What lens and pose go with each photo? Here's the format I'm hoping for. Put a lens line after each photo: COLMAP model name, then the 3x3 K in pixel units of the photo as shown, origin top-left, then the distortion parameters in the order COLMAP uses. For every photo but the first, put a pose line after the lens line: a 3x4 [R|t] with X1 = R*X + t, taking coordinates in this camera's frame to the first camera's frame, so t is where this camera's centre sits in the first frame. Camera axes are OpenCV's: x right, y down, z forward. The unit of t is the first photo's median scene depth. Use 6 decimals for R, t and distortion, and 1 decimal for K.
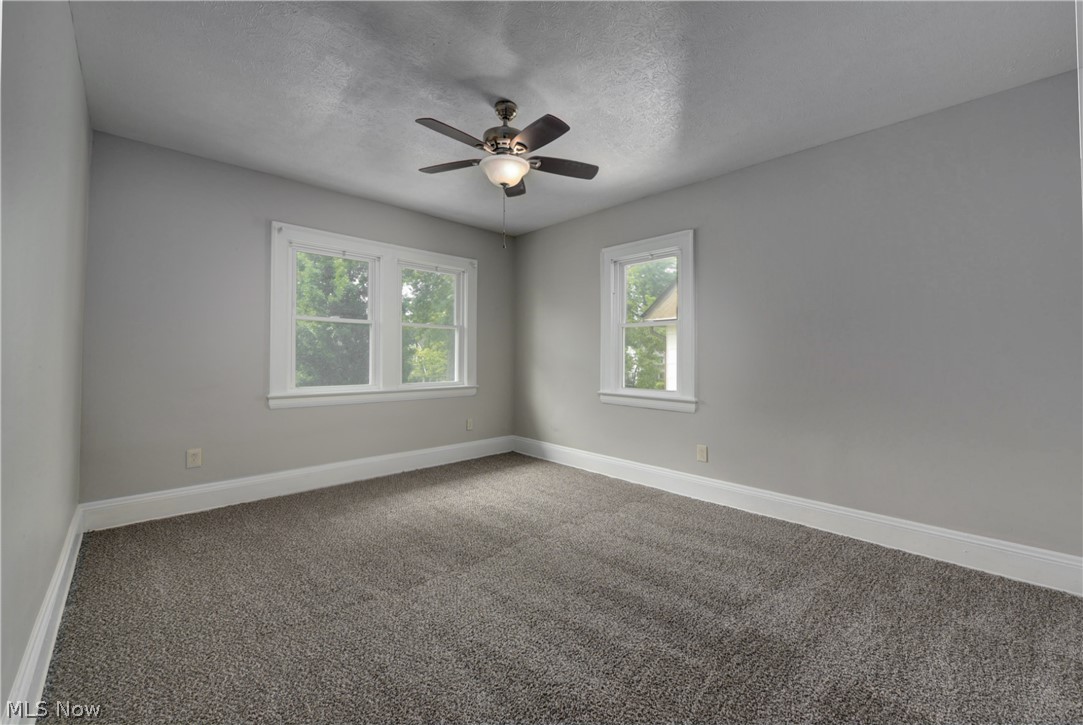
lens RADIAL K [[429.3, 0, 542.2], [0, 429.3, 345.4], [0, 0, 1]] dist [0.000255, -0.000045]
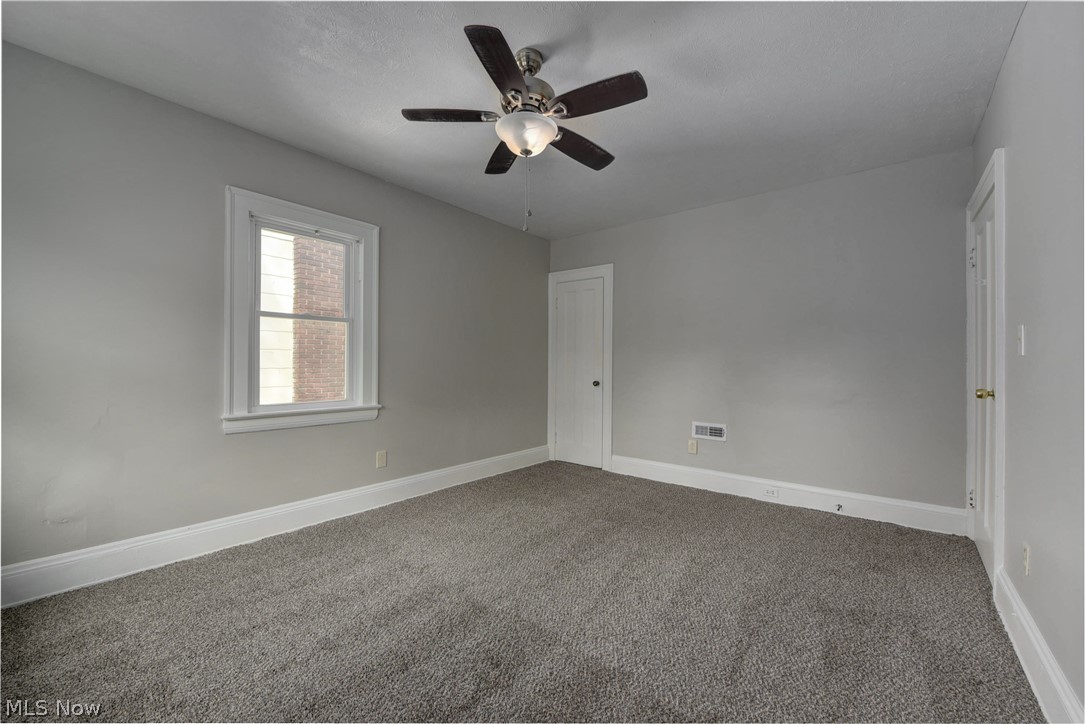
lens RADIAL K [[424.9, 0, 542.5], [0, 424.9, 362.0], [0, 0, 1]] dist [0.000112, -0.000298]
pose [[-0.119068, -0.001557, 0.992885, -0.628605], [-0.033142, 0.999448, -0.002408, 0.018730], [-0.992333, -0.033193, -0.119054, 0.749230]]
